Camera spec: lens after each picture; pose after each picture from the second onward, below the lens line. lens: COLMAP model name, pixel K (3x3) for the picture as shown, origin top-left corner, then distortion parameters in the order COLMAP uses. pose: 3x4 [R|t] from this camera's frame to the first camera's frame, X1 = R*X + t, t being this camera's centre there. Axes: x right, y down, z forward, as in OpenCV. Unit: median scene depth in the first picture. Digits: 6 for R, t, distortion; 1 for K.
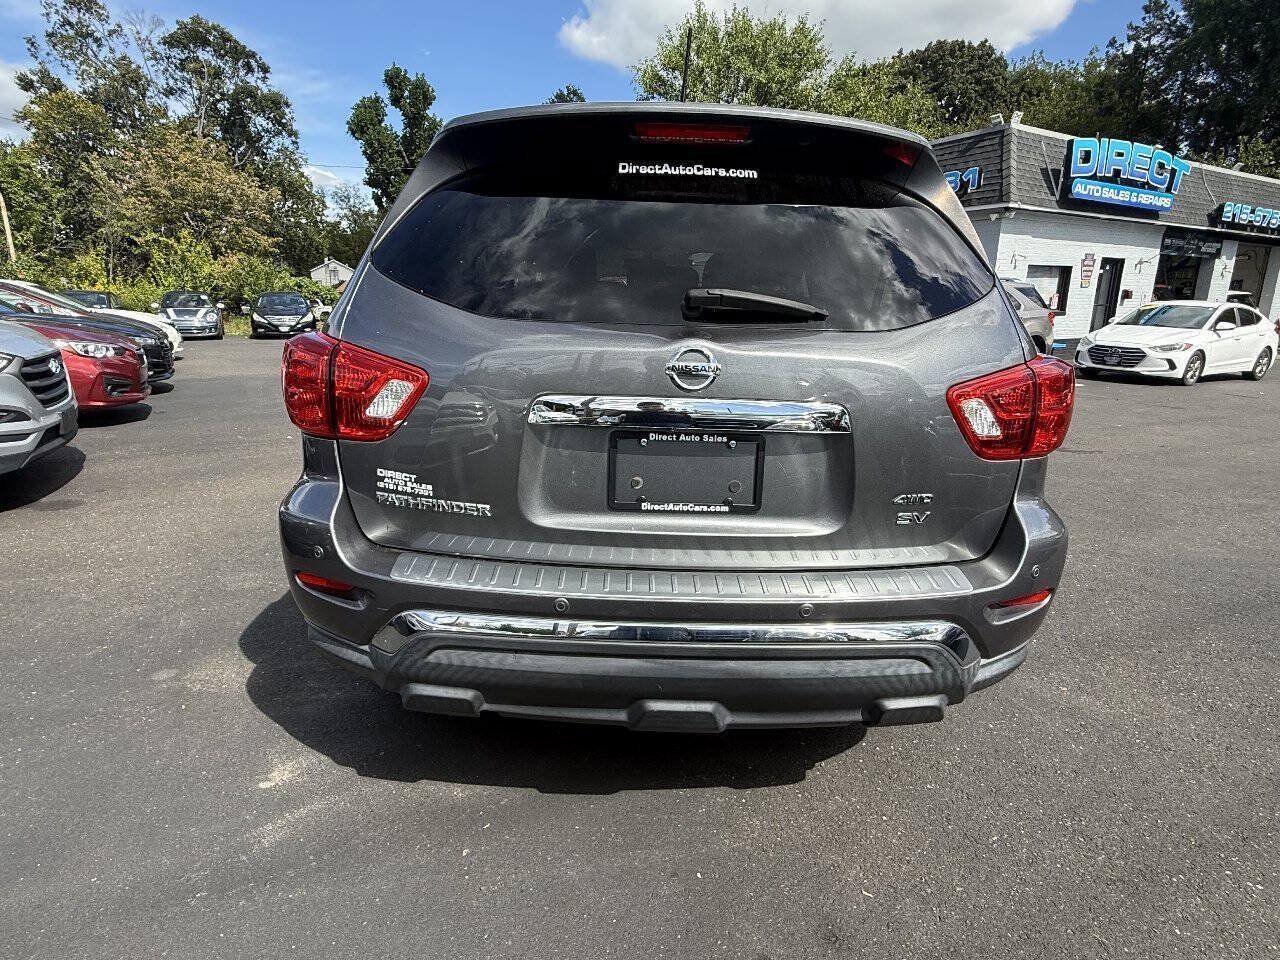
lens RADIAL K [[711.6, 0, 637.6], [0, 711.6, 484.0], [0, 0, 1]] dist [0.000566, -0.001586]
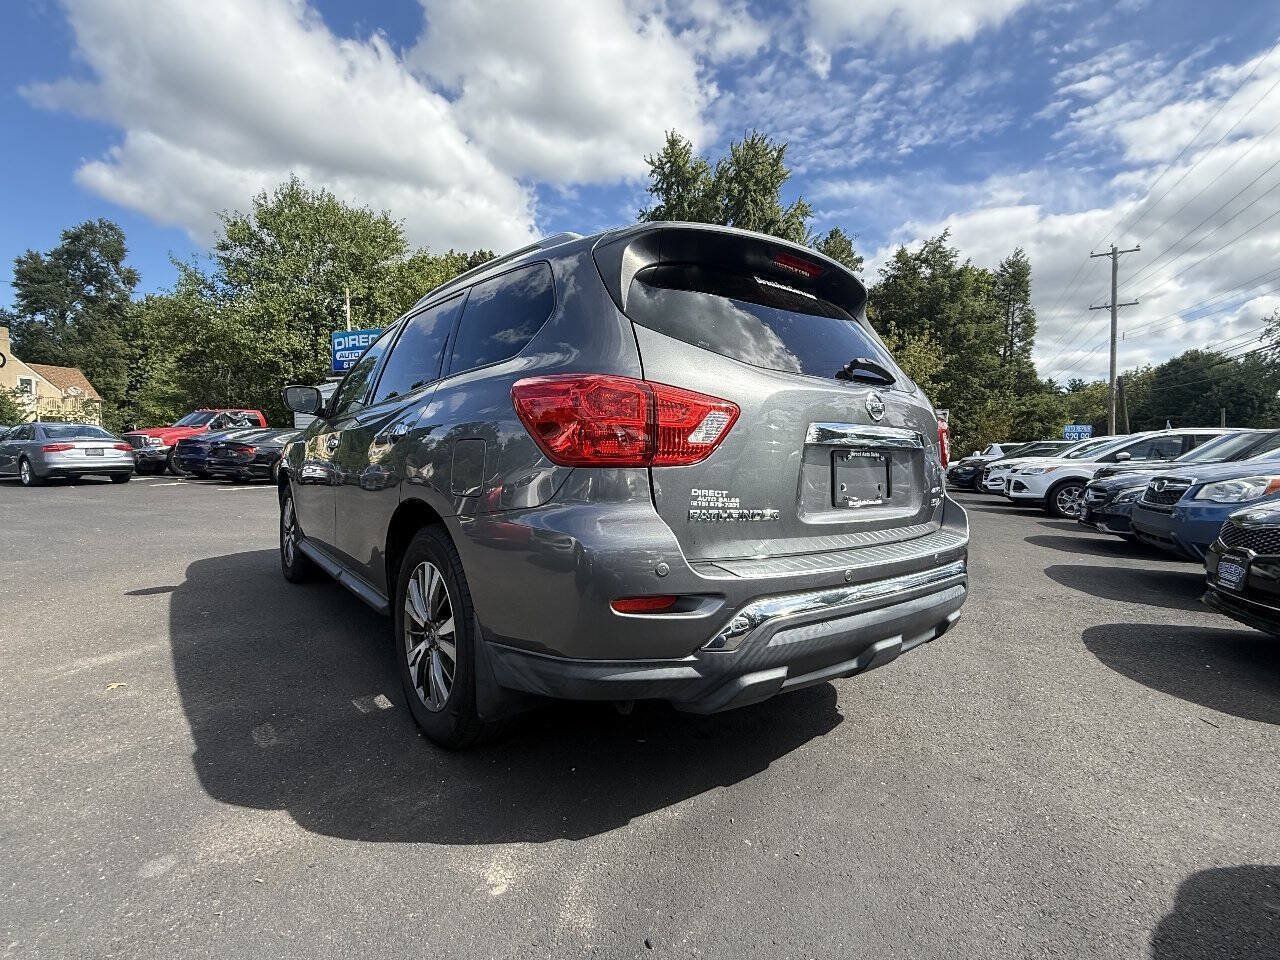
lens RADIAL K [[608.3, 0, 640.0], [0, 608.3, 480.0], [0, 0, 1]] dist [-0.000519, -0.000376]
pose [[0.785384, -0.035587, 0.617985, -0.800913], [0.152522, 0.978691, -0.137478, 0.066191], [-0.599925, 0.202230, 0.774076, 0.228334]]
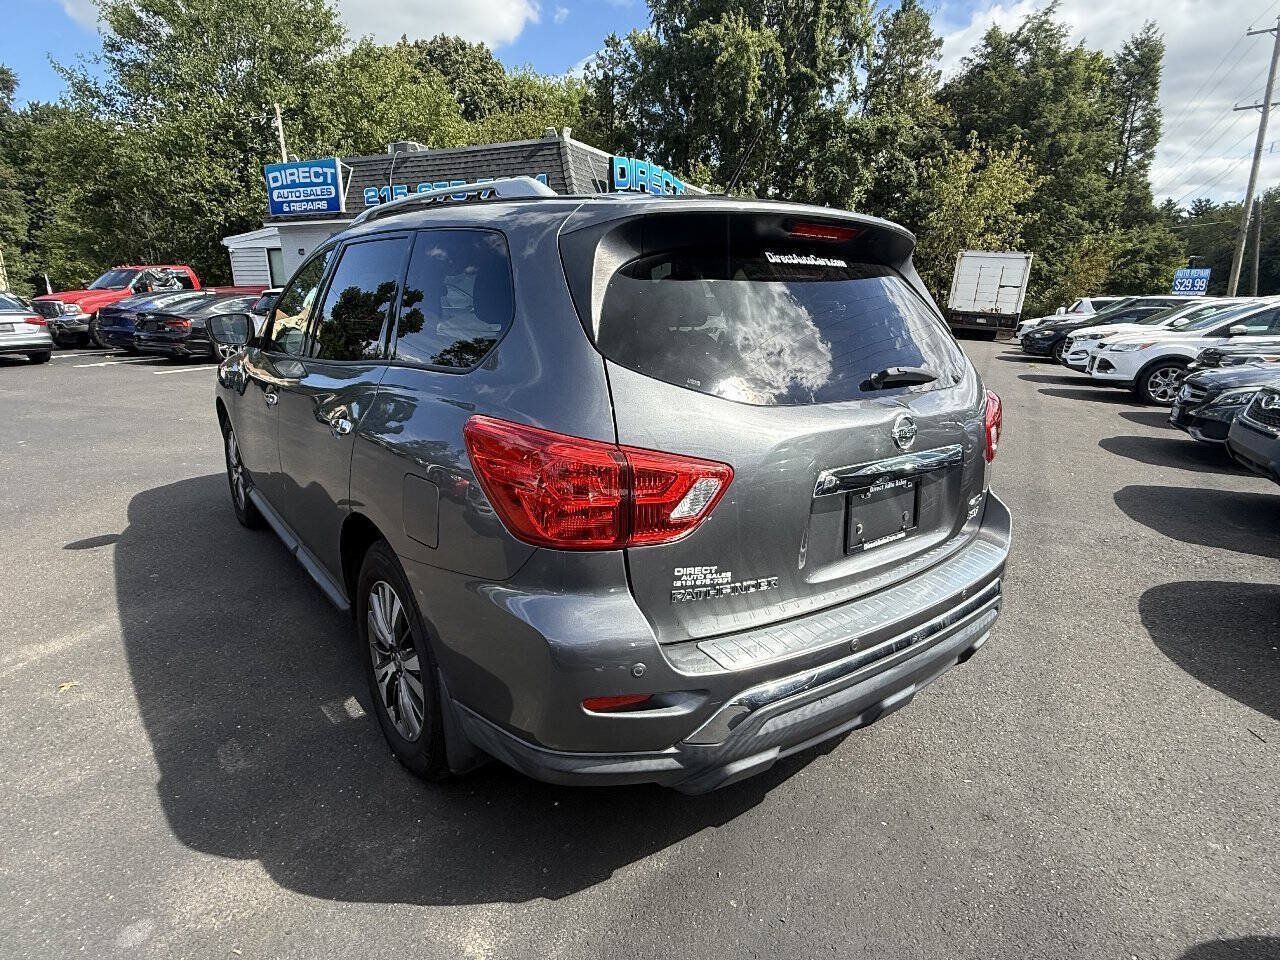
lens RADIAL K [[711.6, 0, 637.6], [0, 711.6, 484.0], [0, 0, 1]] dist [0.000566, -0.001586]
pose [[0.797909, -0.169737, 0.578386, -0.742168], [0.155886, 0.984998, 0.074013, -0.169097], [-0.582272, 0.031107, 0.812399, 0.176685]]
